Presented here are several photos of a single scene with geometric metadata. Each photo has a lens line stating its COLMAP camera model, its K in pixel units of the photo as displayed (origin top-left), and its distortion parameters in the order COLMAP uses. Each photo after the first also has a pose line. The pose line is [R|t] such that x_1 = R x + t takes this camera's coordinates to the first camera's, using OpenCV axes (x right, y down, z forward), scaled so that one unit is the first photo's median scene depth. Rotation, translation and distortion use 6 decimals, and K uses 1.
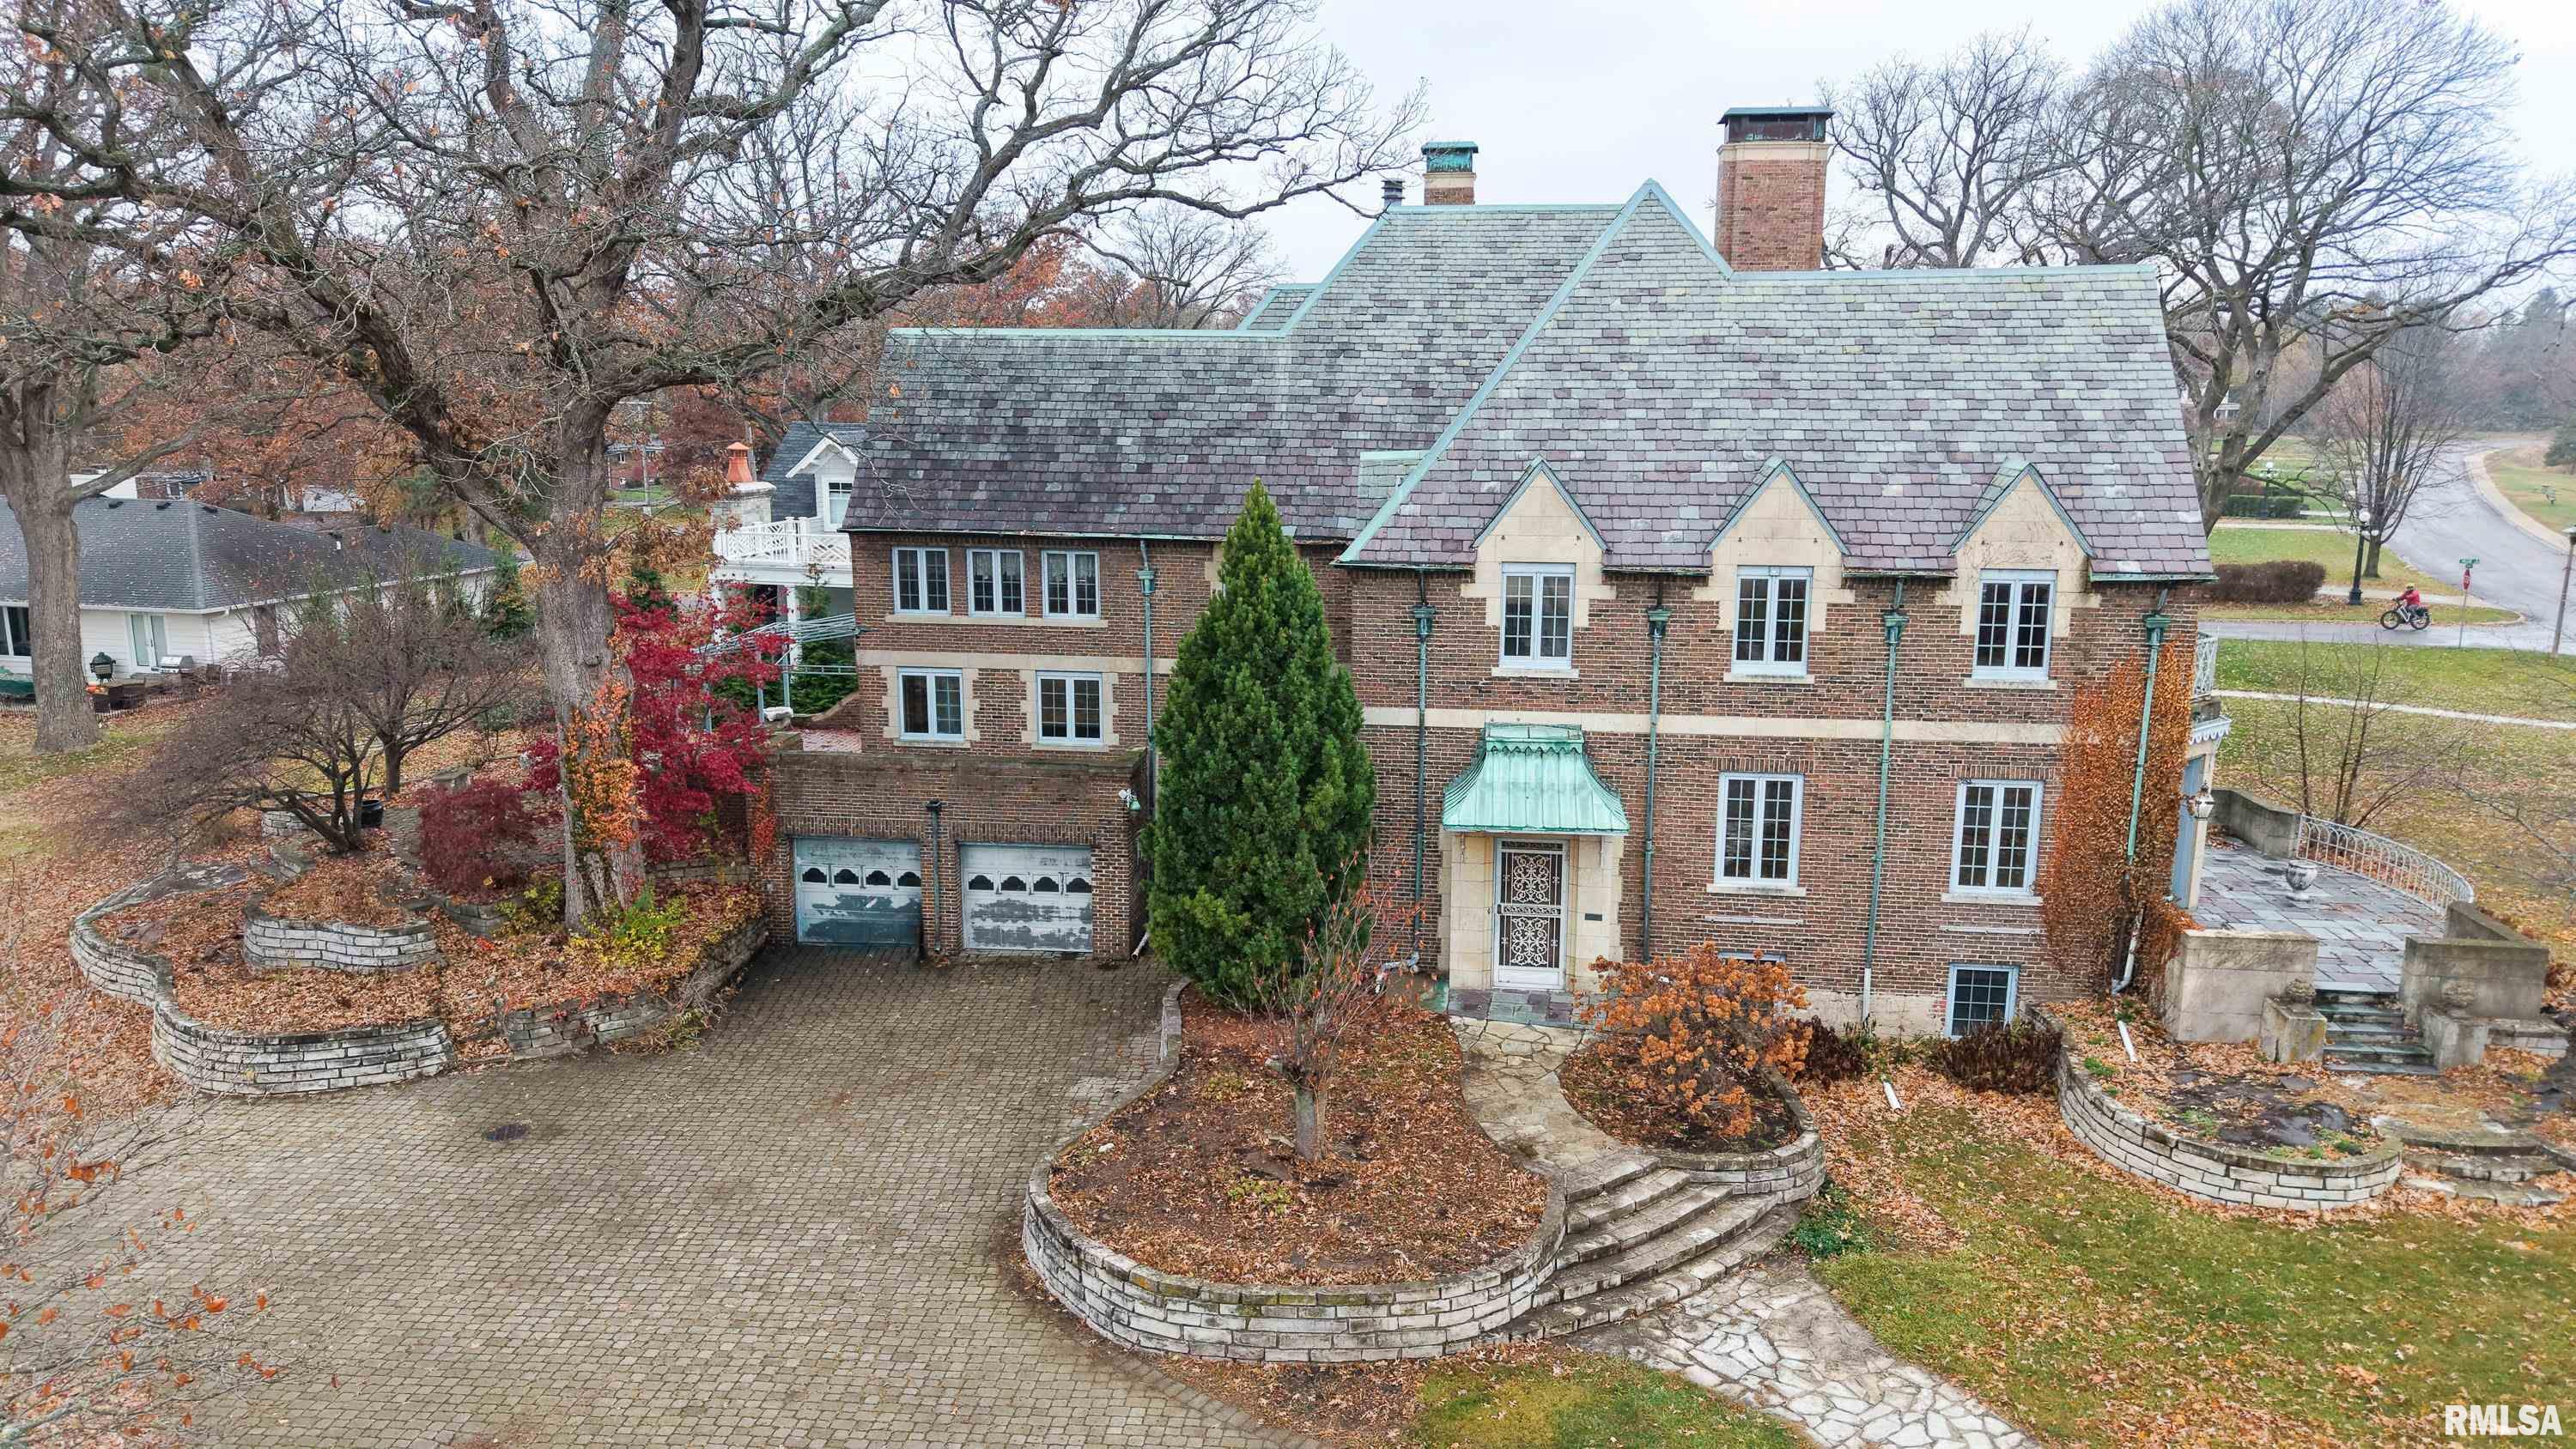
lens RADIAL K [[1847.8, 0, 1302.2], [0, 1847.8, 732.9], [0, 0, 1]] dist [0.141410, -0.391622]
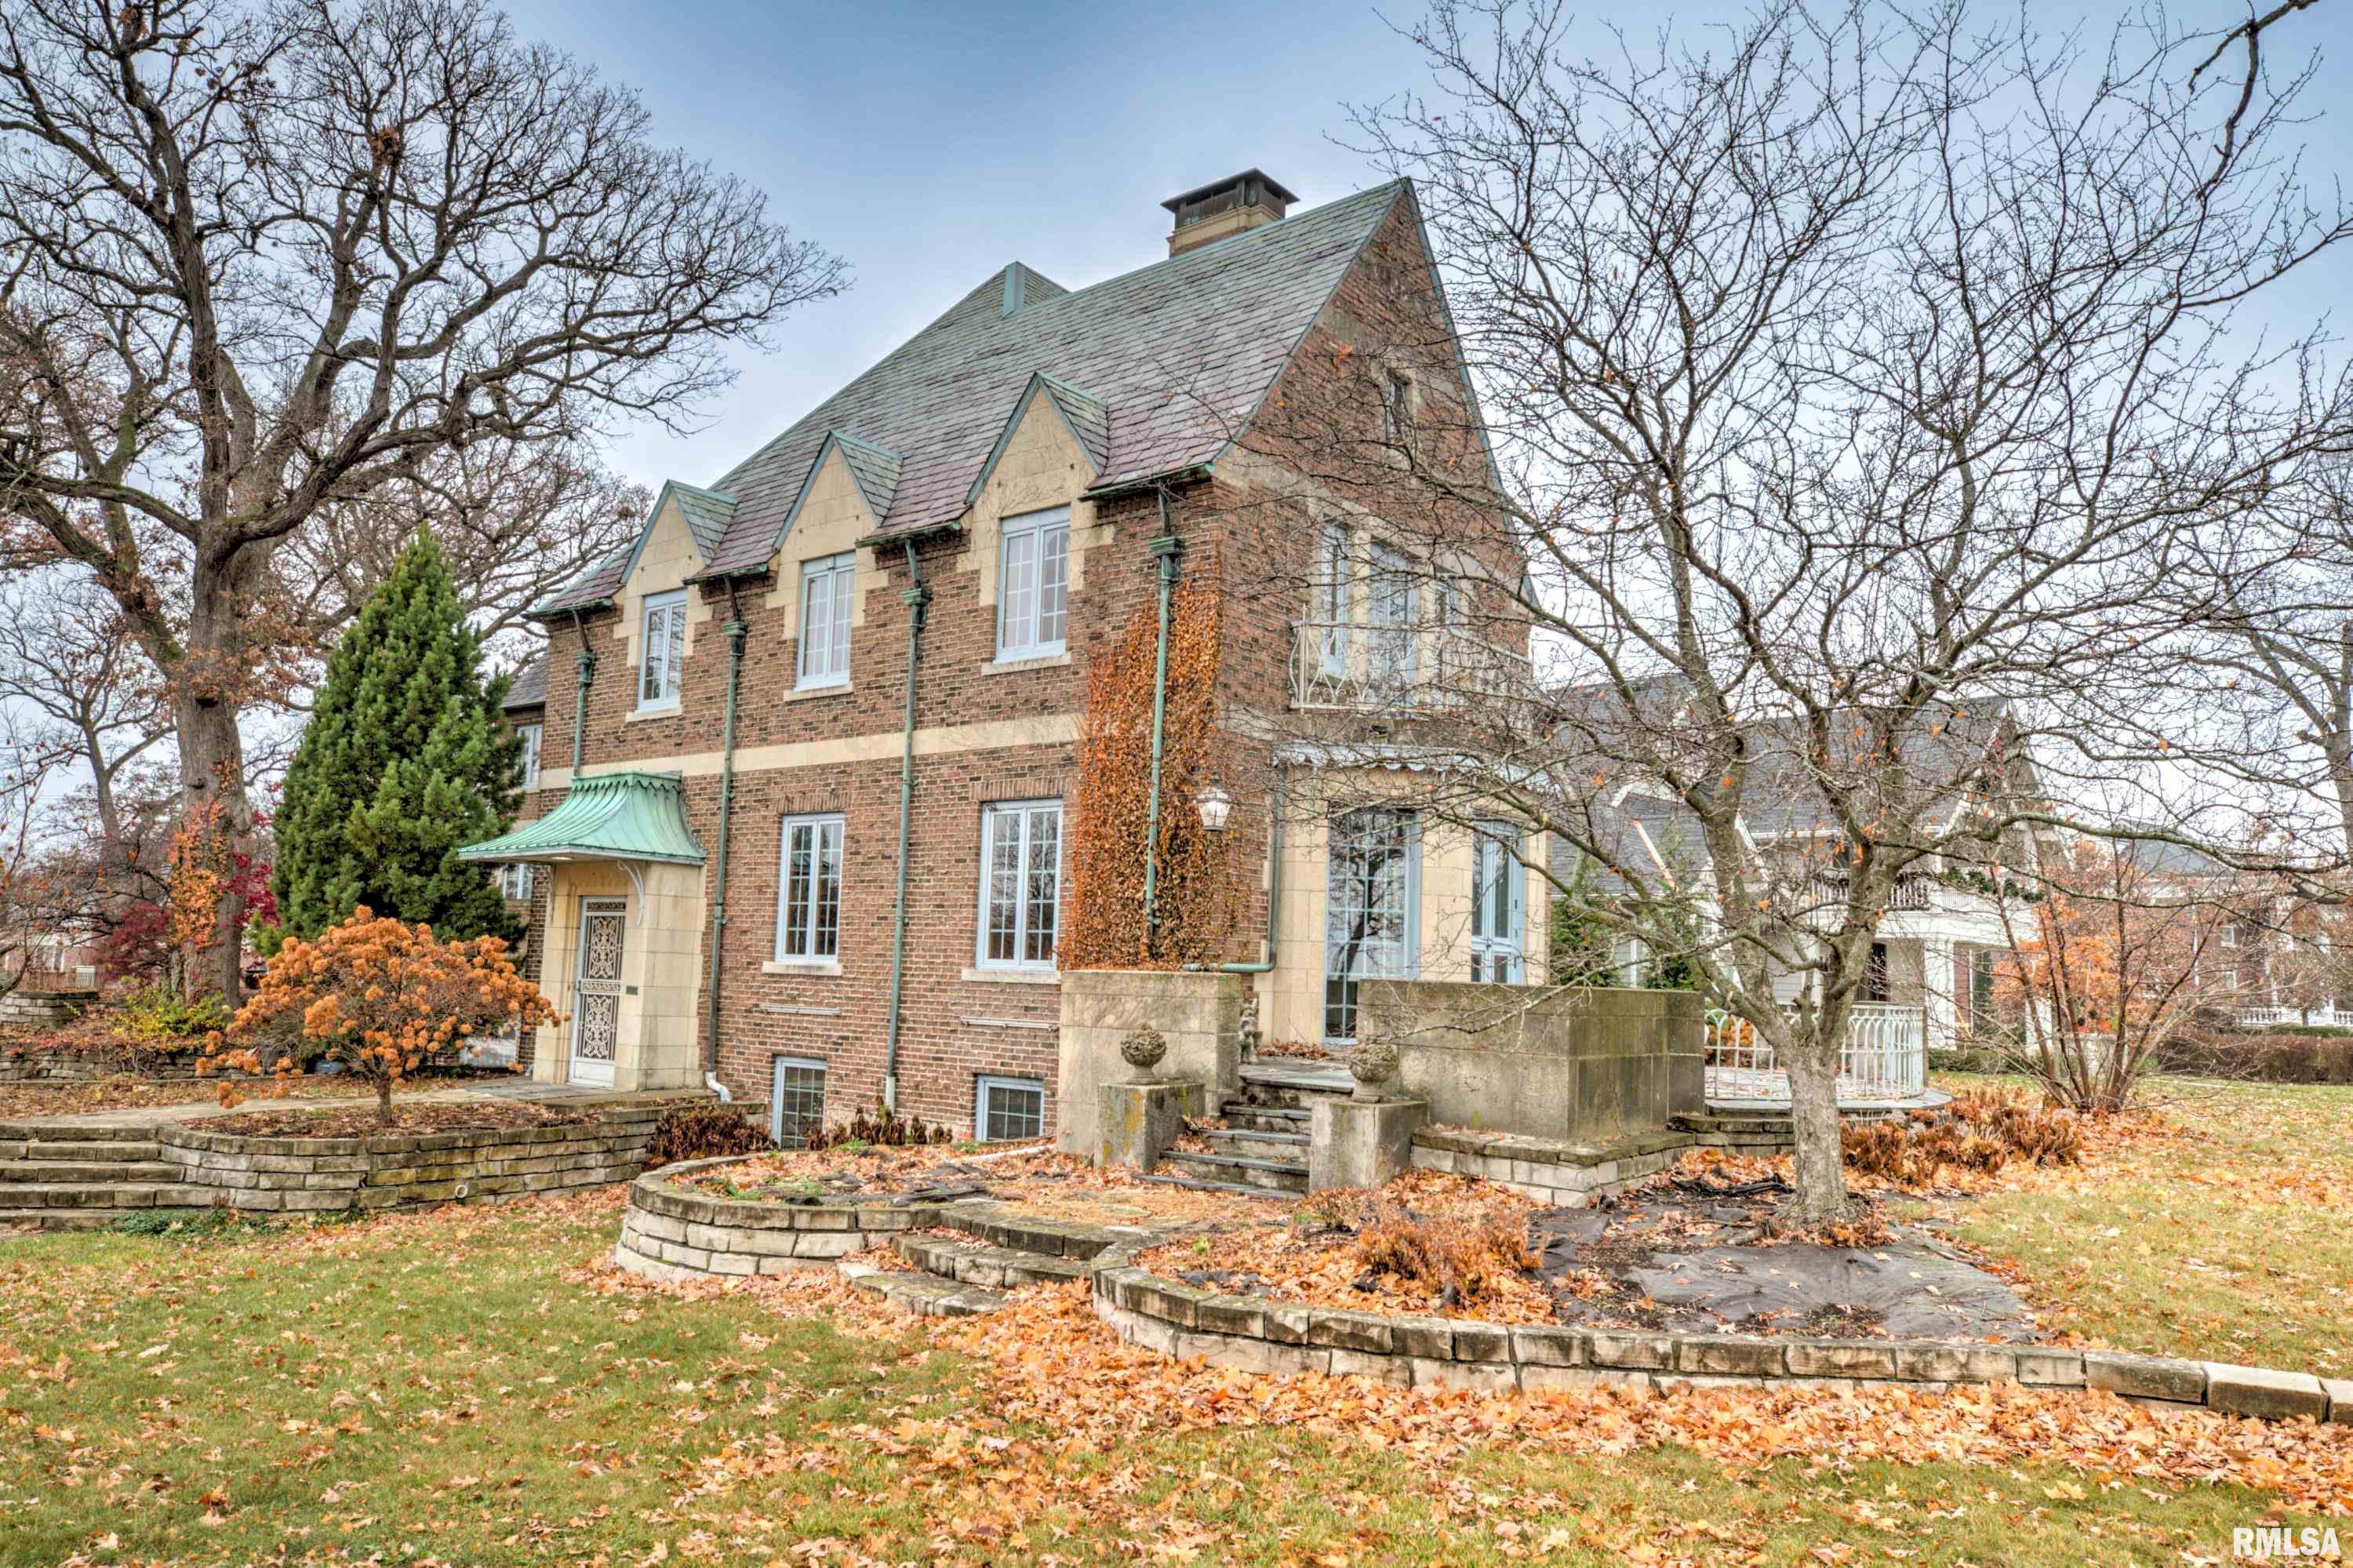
lens RADIAL K [[1616.3, 0, 1176.5], [0, 1616.3, 784.0], [0, 0, 1]] dist [-0.009302, -0.001871]
pose [[0.845345, -0.043166, -0.532474, 0.754573], [-0.142650, 0.942299, -0.302857, 0.198454], [0.514823, 0.331977, 0.790411, 0.544380]]
